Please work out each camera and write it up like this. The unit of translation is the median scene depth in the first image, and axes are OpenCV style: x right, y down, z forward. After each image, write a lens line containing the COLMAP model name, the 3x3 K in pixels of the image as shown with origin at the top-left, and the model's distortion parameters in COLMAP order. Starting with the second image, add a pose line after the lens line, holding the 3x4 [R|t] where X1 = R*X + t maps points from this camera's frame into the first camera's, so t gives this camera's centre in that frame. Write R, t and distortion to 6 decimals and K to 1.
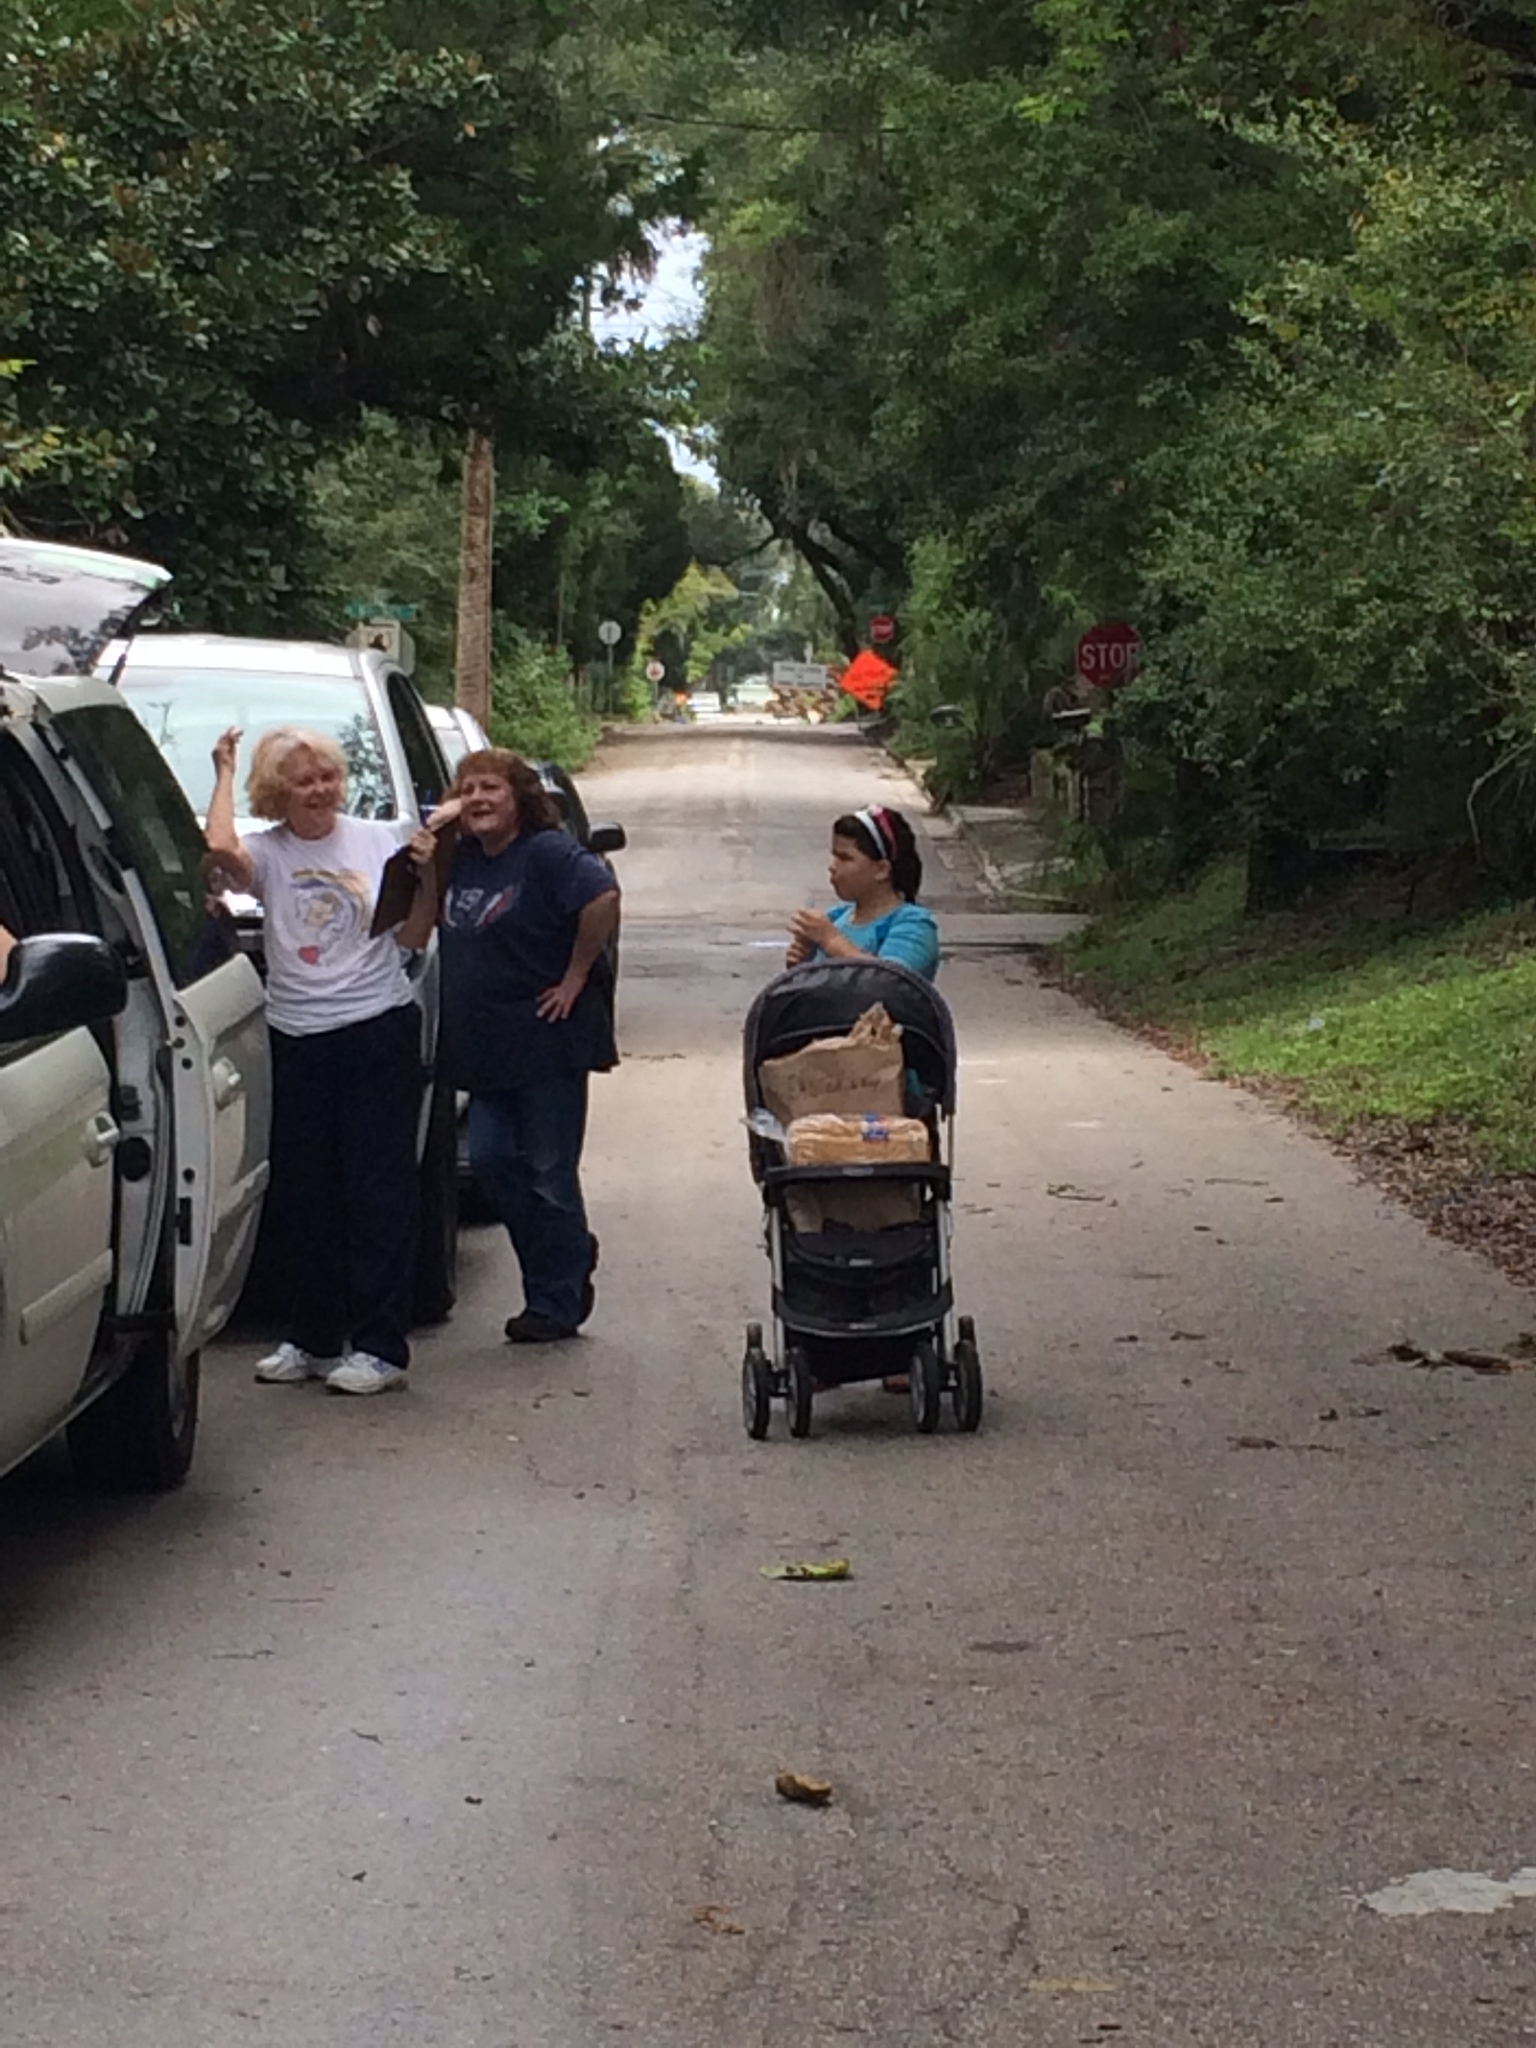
lens RADIAL K [[5912.2, 0, 761.6], [0, 5912.2, 1019.6], [0, 0, 1]] dist [0.098553, 0.000000]
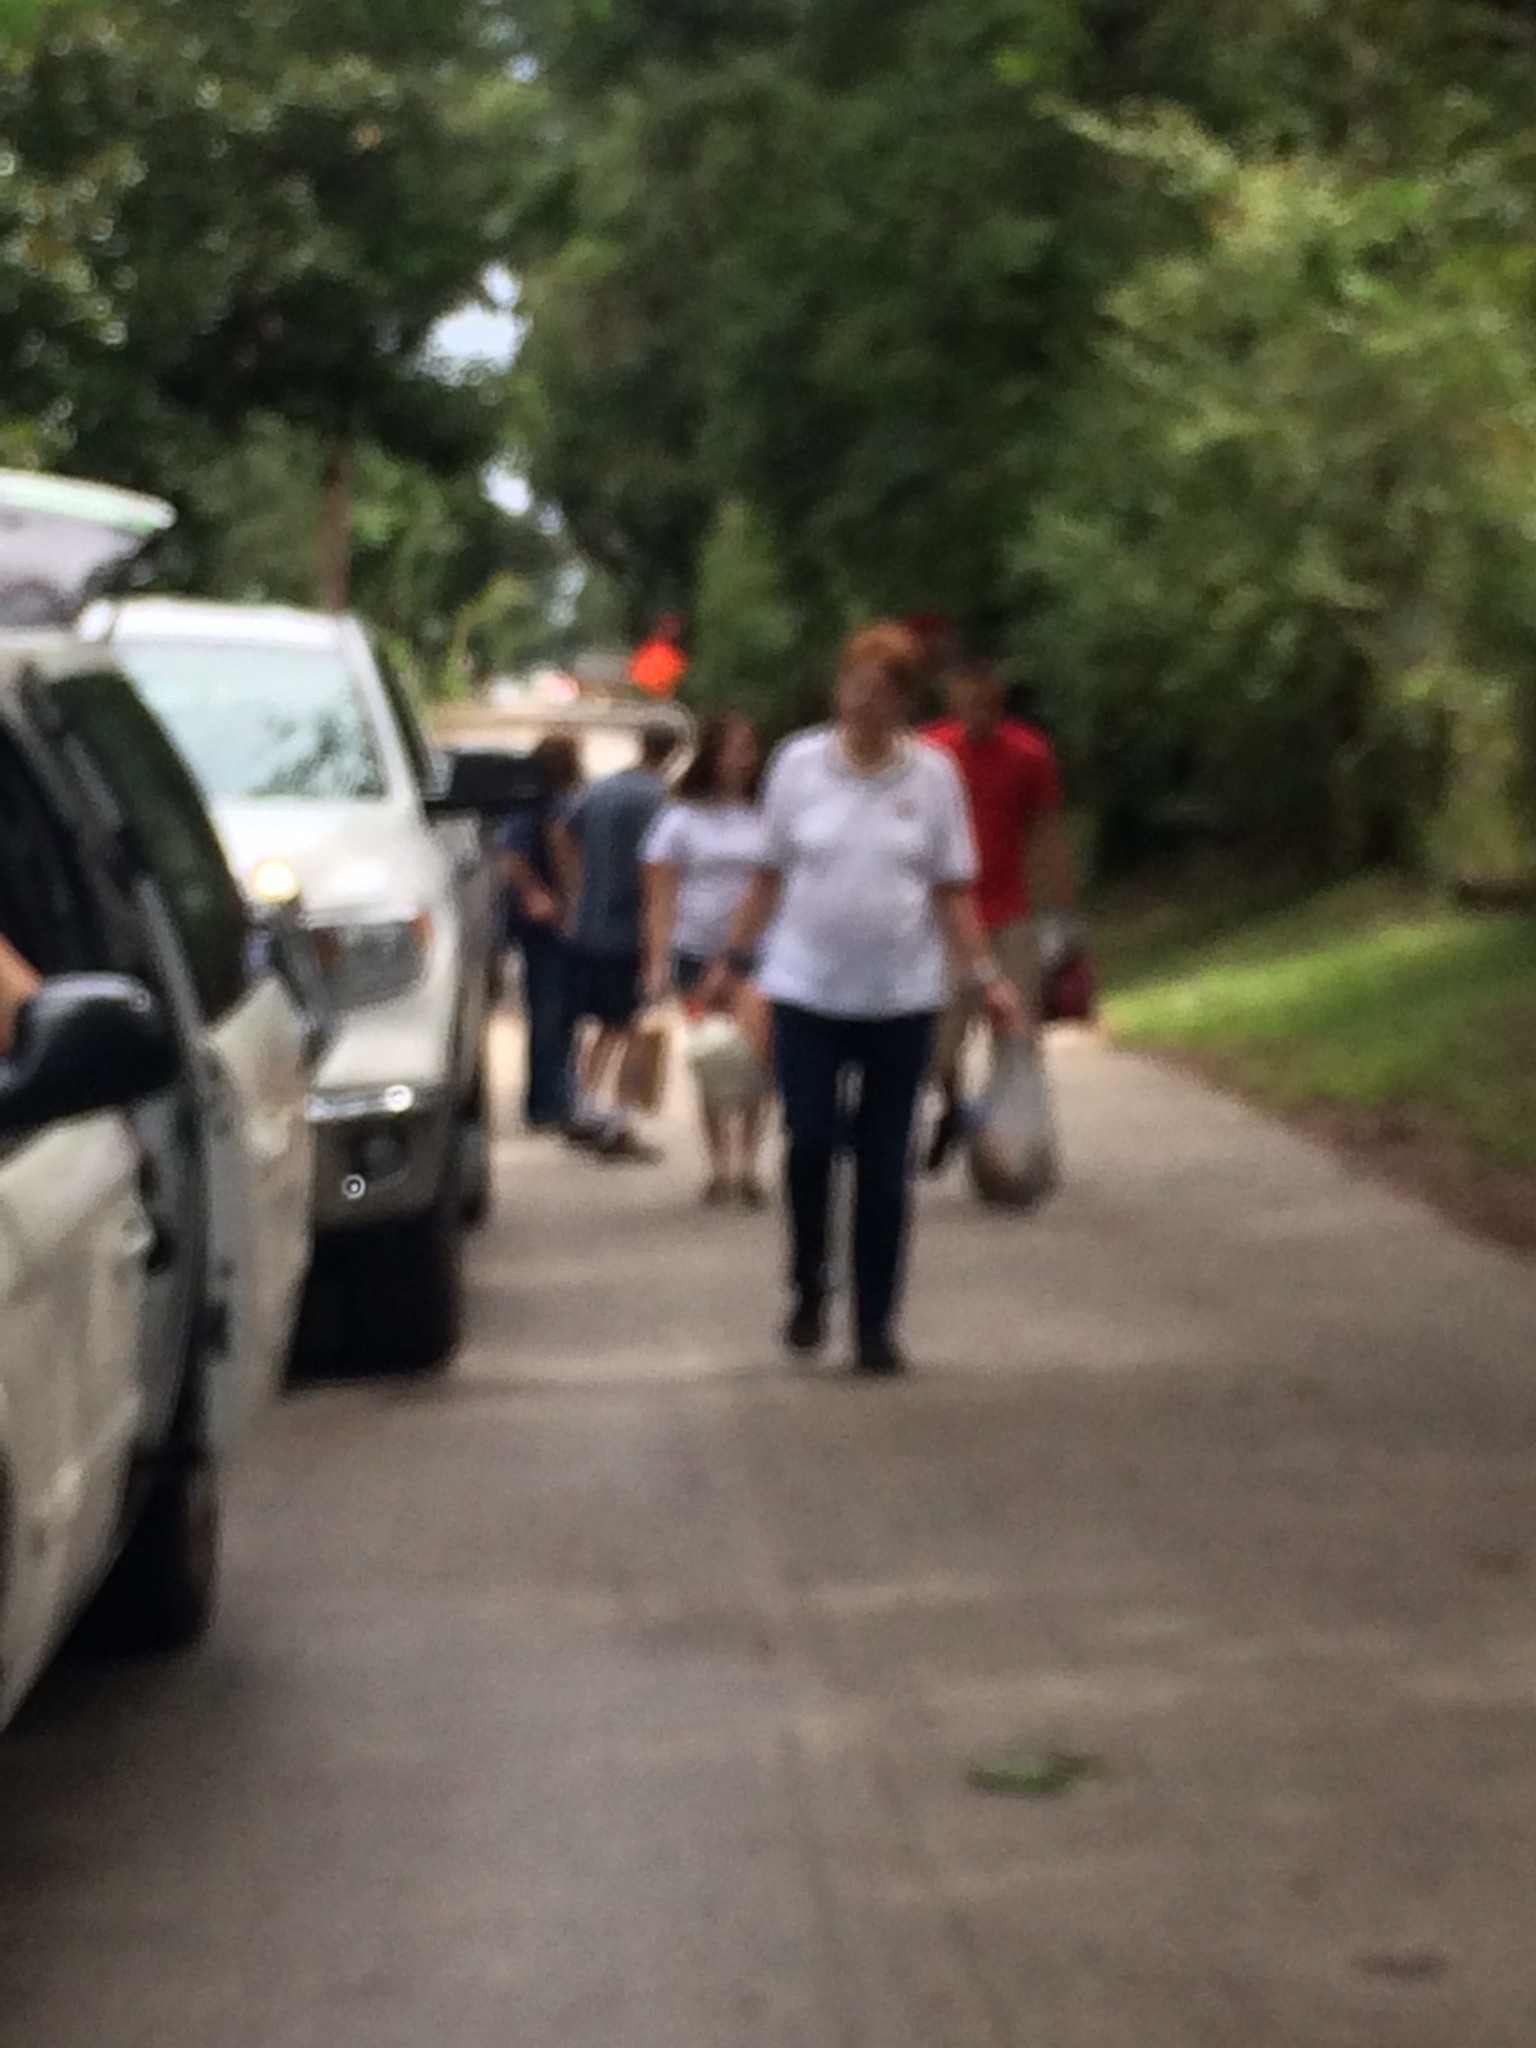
lens RADIAL K [[4980.8, 0, 776.6], [0, 4980.8, 1029.7], [0, 0, 1]] dist [-0.024012, 0.000000]
pose [[0.998892, -0.006225, 0.046654, -0.018990], [0.005565, 0.999883, 0.014269, -0.005043], [-0.046737, -0.013994, 0.998809, 0.117543]]
